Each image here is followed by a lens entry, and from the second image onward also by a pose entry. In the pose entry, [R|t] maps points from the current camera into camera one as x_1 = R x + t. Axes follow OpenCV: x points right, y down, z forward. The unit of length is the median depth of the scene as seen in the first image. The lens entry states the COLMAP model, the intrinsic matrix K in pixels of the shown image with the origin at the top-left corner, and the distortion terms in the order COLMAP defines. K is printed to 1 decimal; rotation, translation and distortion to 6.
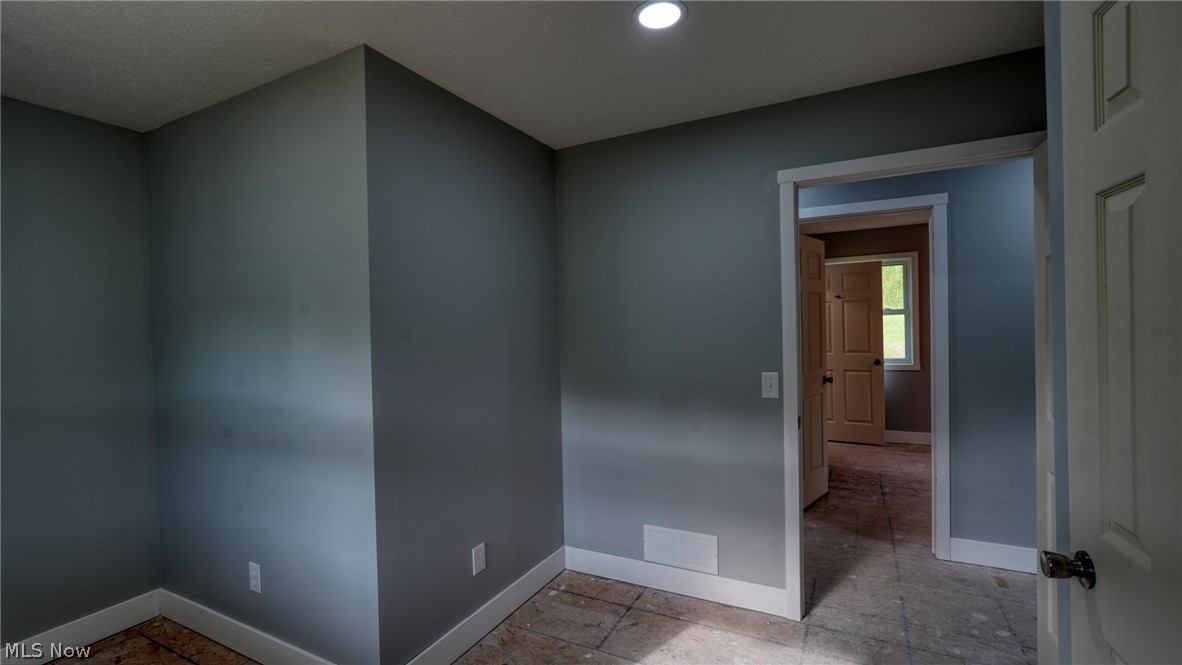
lens RADIAL K [[517.6, 0, 591.0], [0, 517.6, 332.5], [0, 0, 1]] dist [-0.015232, 0.007462]
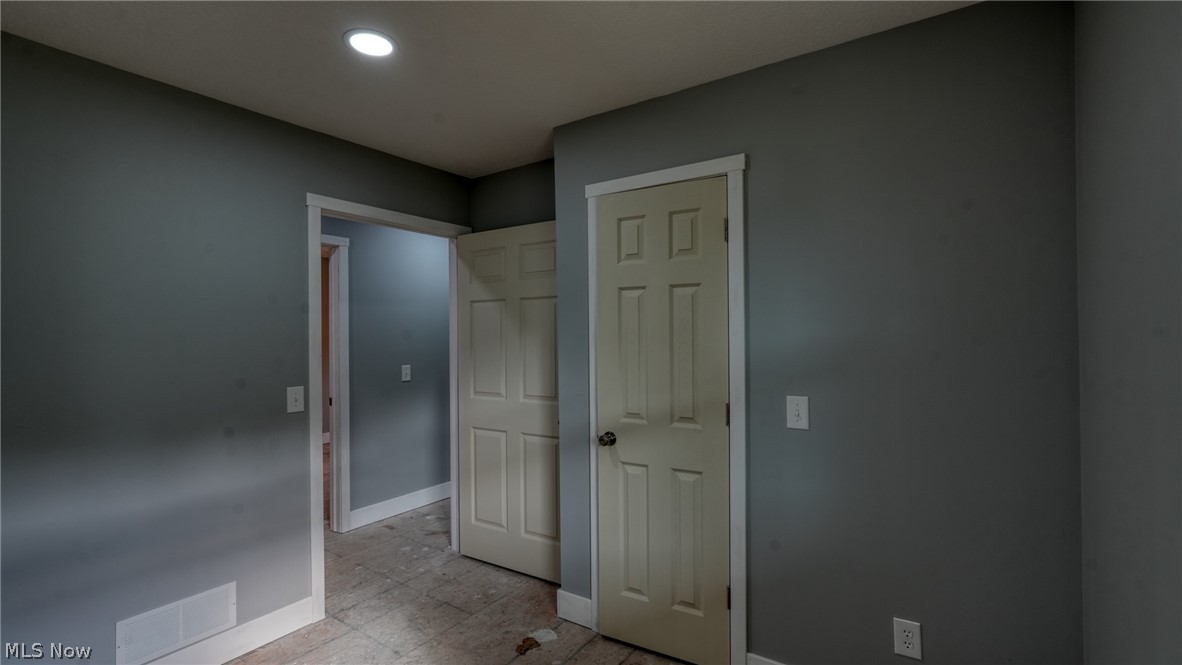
lens RADIAL K [[517.6, 0, 591.0], [0, 517.6, 332.5], [0, 0, 1]] dist [-0.015232, 0.007462]
pose [[0.124070, 0.027658, 0.991888, -0.583642], [0.016758, 0.999410, -0.029964, 0.010716], [-0.992132, 0.020340, 0.123534, 0.300327]]
